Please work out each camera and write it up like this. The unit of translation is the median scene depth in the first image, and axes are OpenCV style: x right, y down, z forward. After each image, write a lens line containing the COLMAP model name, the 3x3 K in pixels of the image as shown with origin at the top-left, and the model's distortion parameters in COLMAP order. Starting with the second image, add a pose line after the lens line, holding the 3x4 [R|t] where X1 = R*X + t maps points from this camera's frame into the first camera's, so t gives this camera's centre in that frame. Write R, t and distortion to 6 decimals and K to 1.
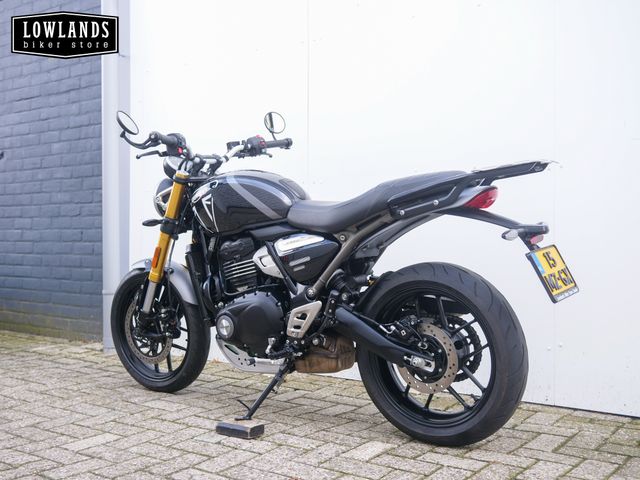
lens RADIAL K [[718.9, 0, 320.0], [0, 718.9, 240.0], [0, 0, 1]] dist [-0.007518, -0.012963]
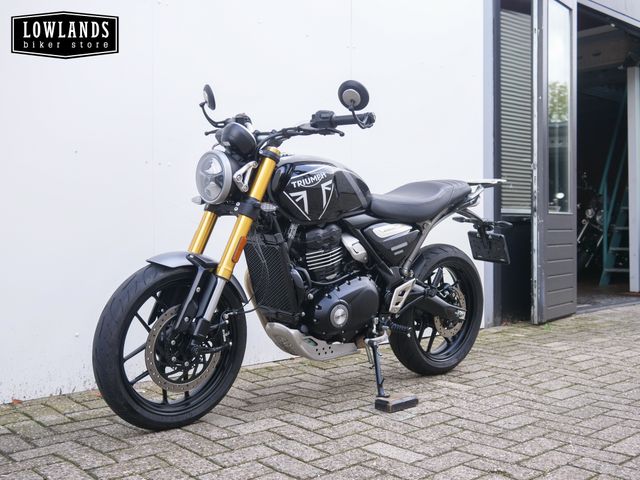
lens RADIAL K [[718.9, 0, 320.0], [0, 718.9, 240.0], [0, 0, 1]] dist [-0.007518, -0.012963]
pose [[0.205685, -0.012961, 0.978532, -1.173229], [0.003090, 0.999916, 0.012595, 0.004559], [-0.978613, 0.000433, 0.205707, 0.876909]]
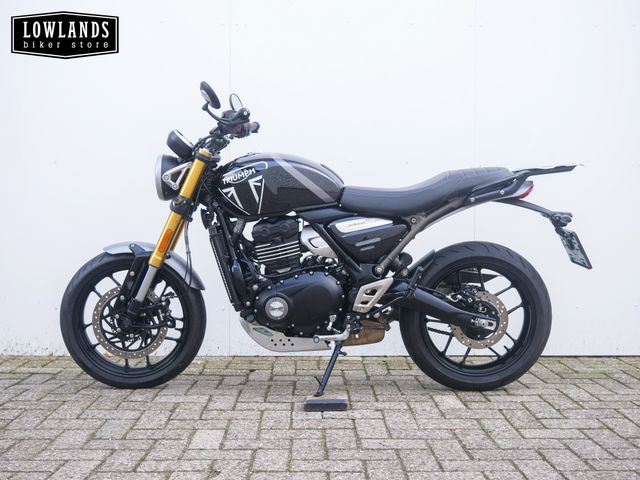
lens RADIAL K [[744.5, 0, 320.0], [0, 744.5, 240.0], [0, 0, 1]] dist [-0.007671, -0.007451]
pose [[0.803387, -0.007481, 0.595410, -0.746875], [-0.003723, 0.999838, 0.017586, 0.007276], [-0.595445, -0.016345, 0.803230, 0.139593]]
